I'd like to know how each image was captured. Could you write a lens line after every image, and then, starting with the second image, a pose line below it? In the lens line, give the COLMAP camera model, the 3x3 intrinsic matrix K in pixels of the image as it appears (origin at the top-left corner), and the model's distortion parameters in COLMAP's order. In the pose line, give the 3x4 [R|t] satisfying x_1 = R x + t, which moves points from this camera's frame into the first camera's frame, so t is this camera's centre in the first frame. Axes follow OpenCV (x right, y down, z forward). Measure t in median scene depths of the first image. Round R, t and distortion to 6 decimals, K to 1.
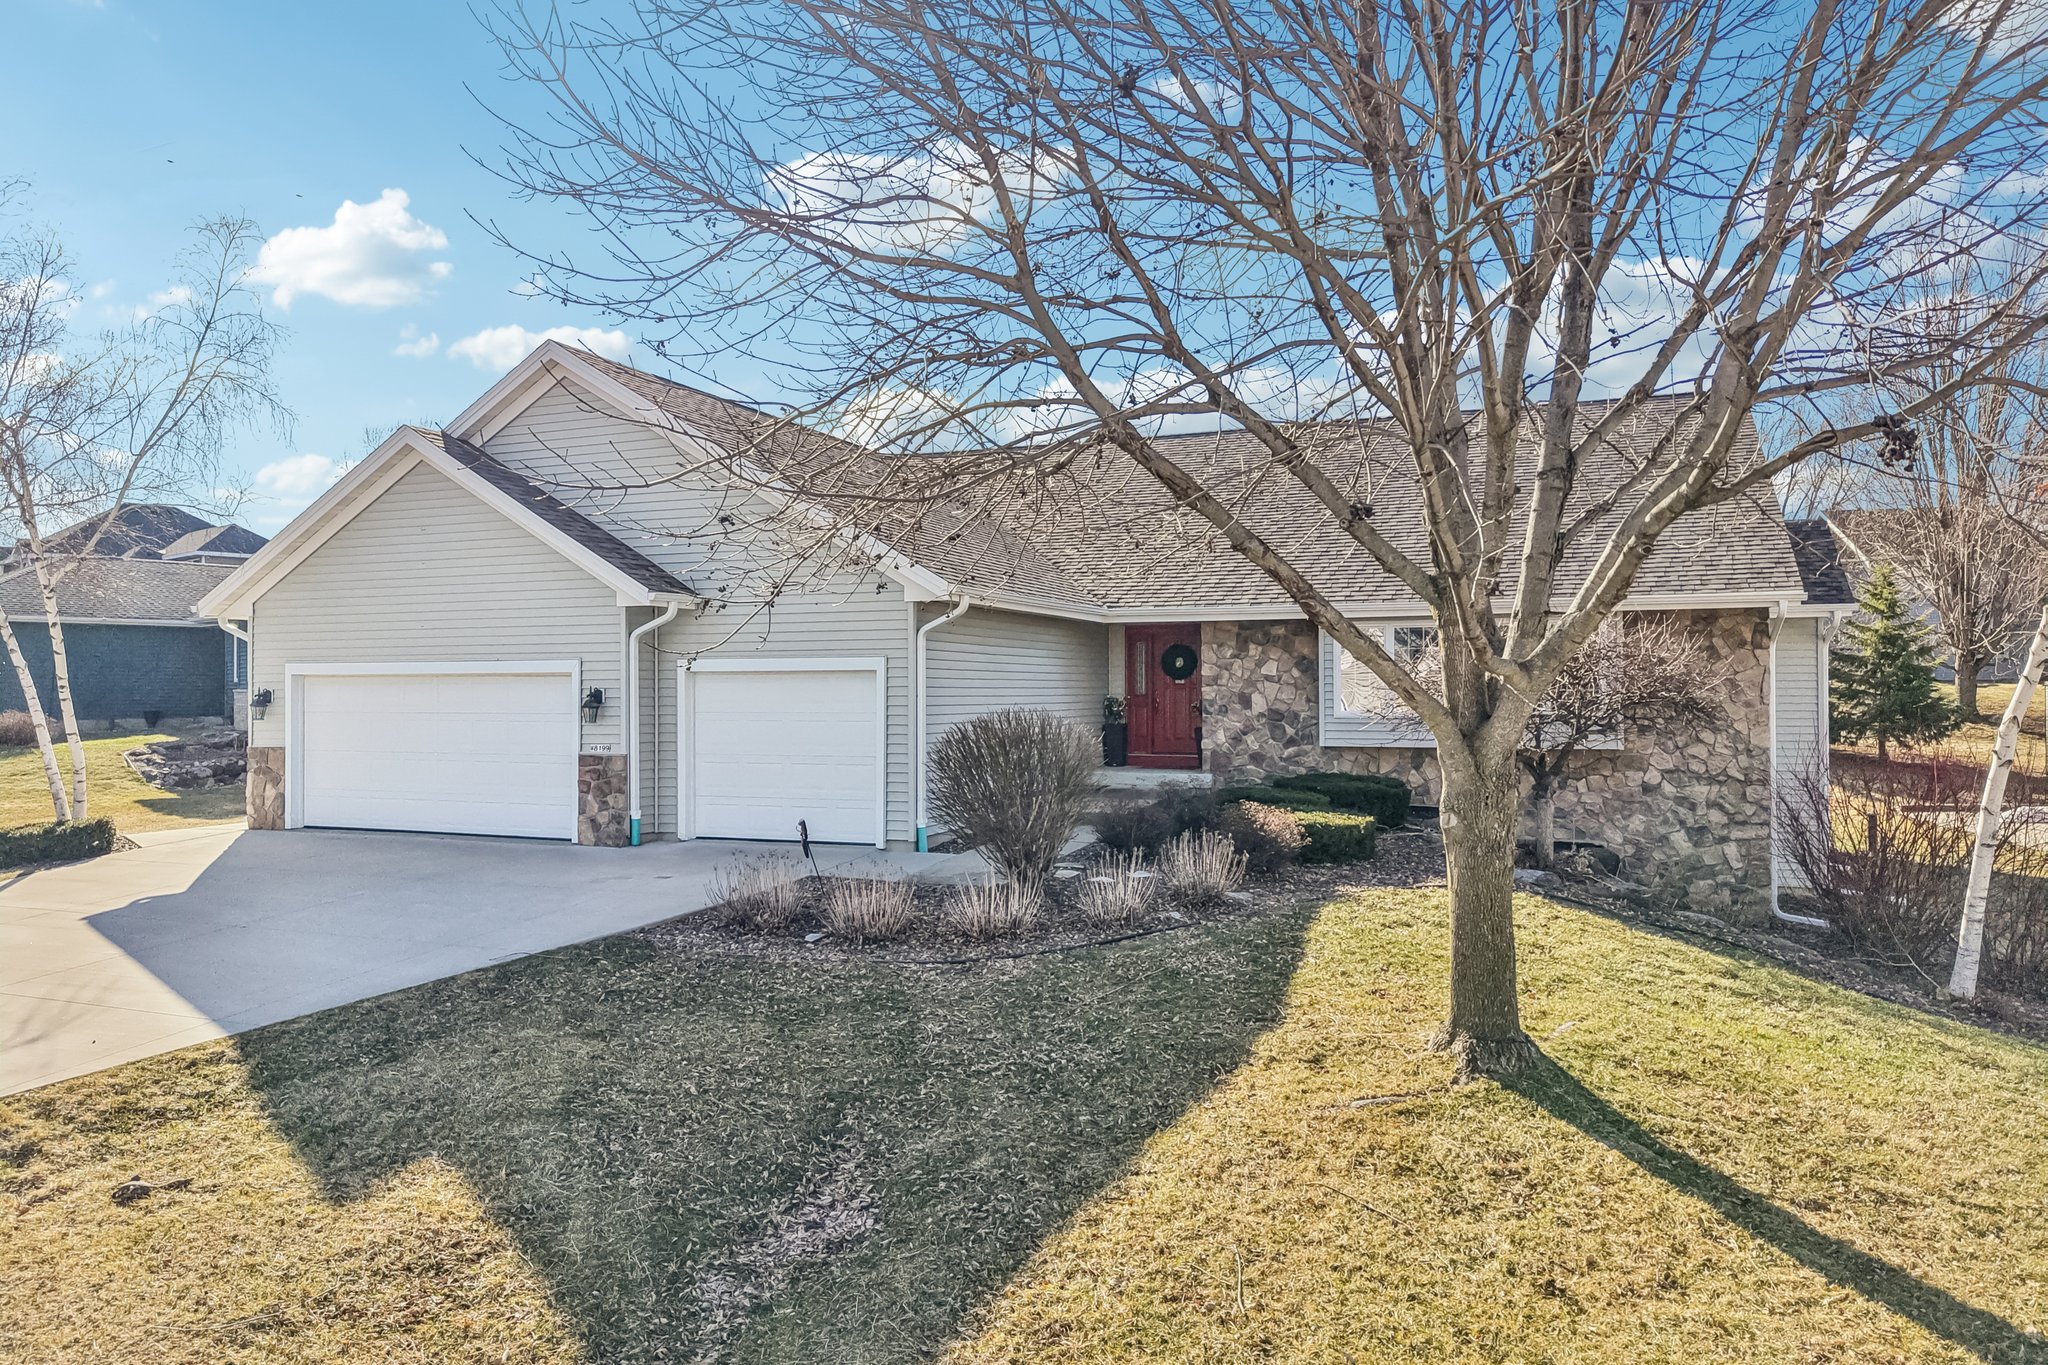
lens RADIAL K [[1424.5, 0, 1024.0], [0, 1424.5, 682.5], [0, 0, 1]] dist [0.065906, -0.097179]
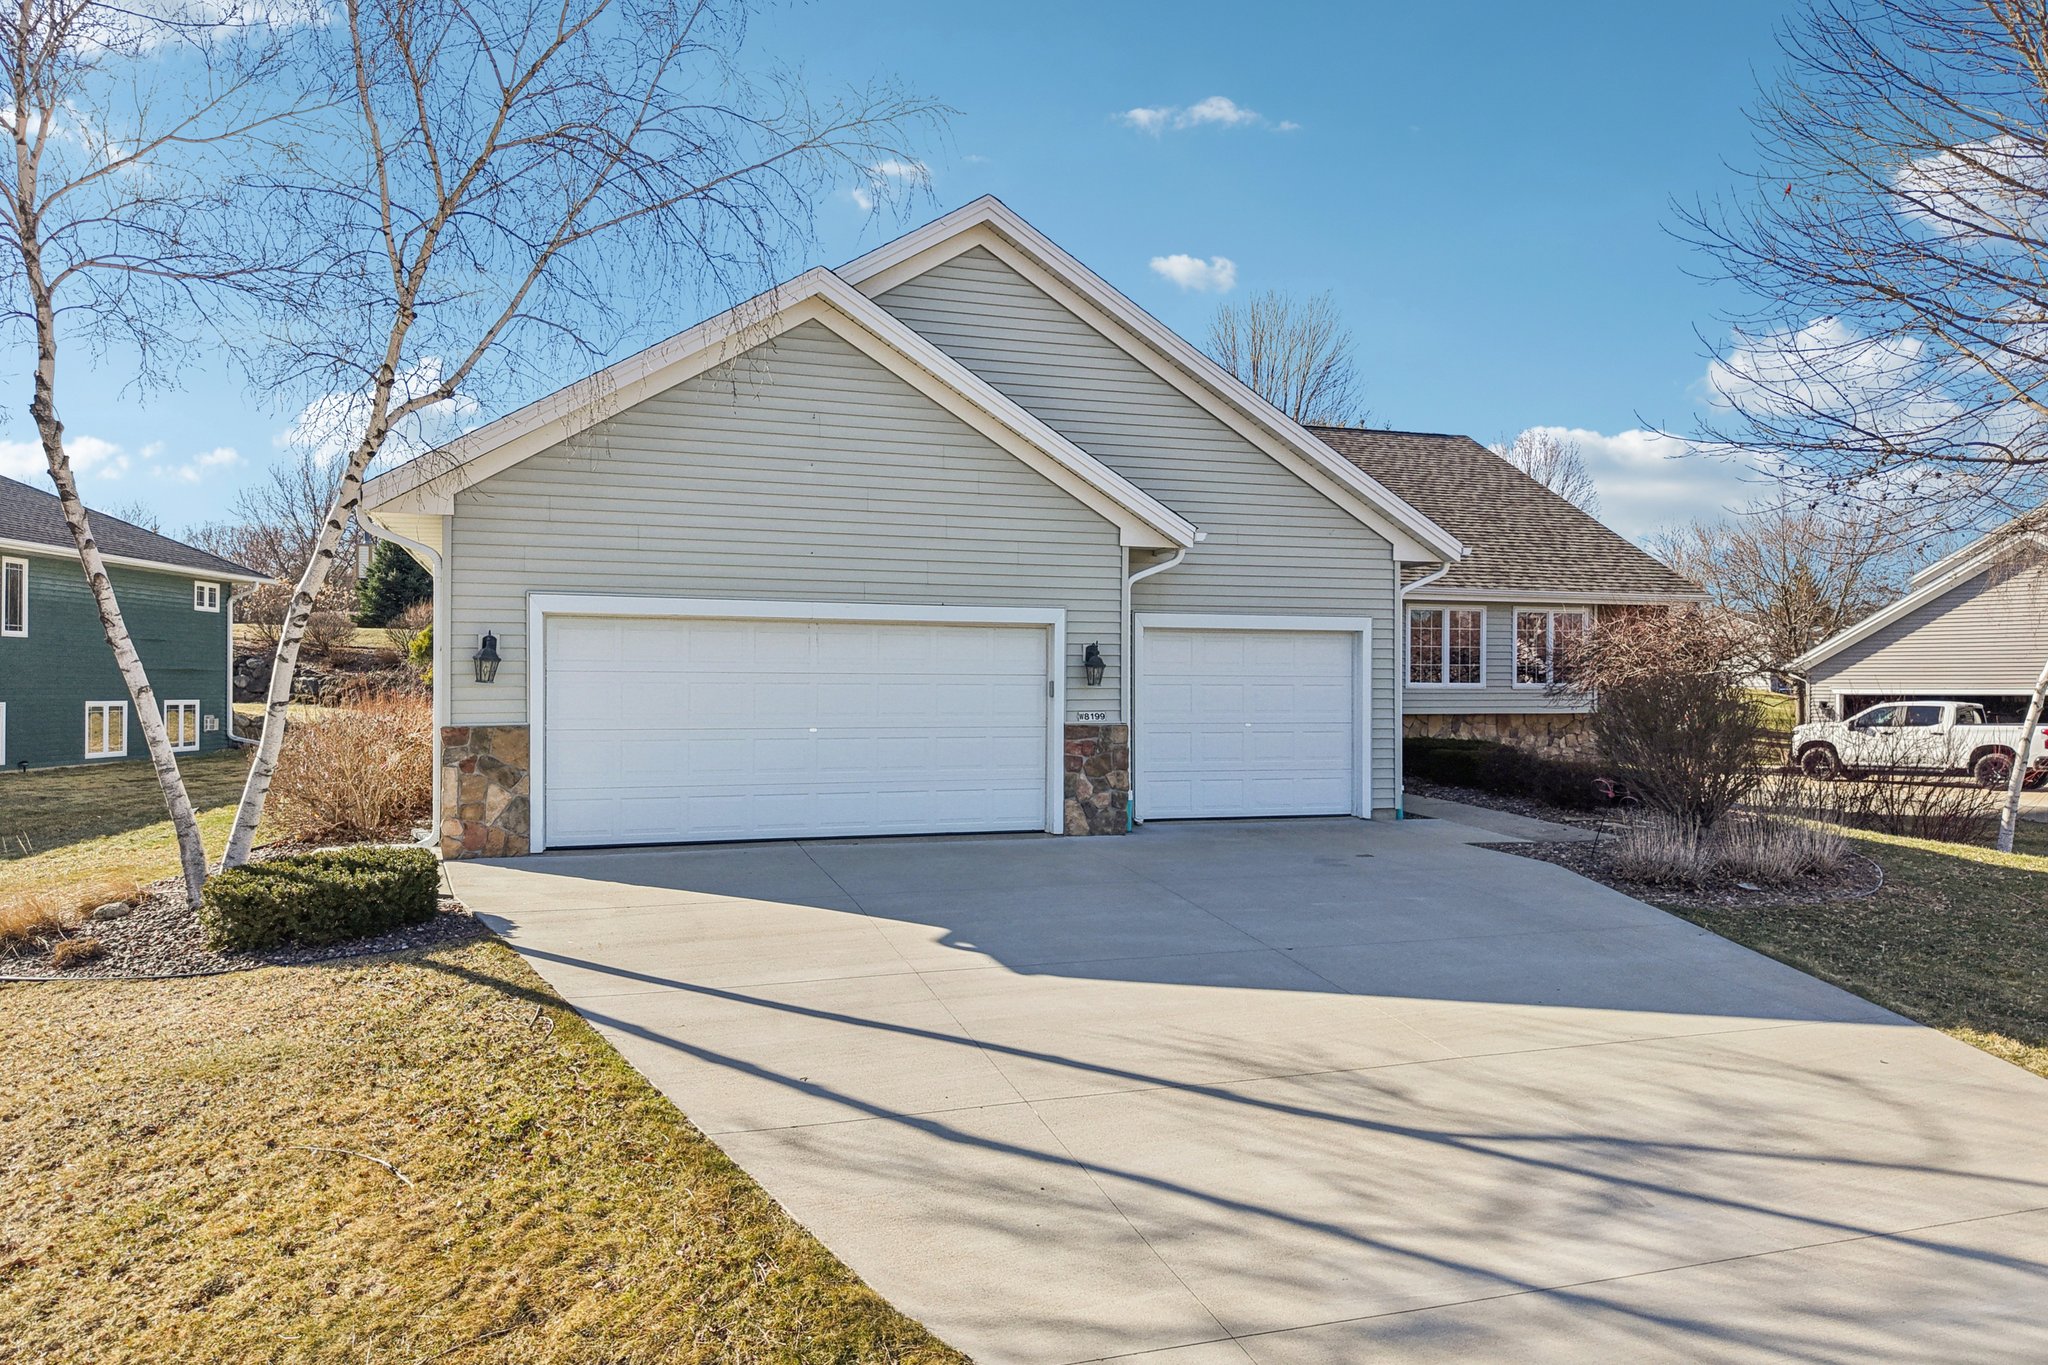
lens RADIAL K [[1424.5, 0, 1024.0], [0, 1424.5, 682.5], [0, 0, 1]] dist [0.065906, -0.097179]
pose [[0.724383, 0.008339, 0.689347, -0.887042], [-0.006310, 0.999965, -0.005466, 0.030881], [-0.689369, -0.000391, 0.724410, 0.430070]]
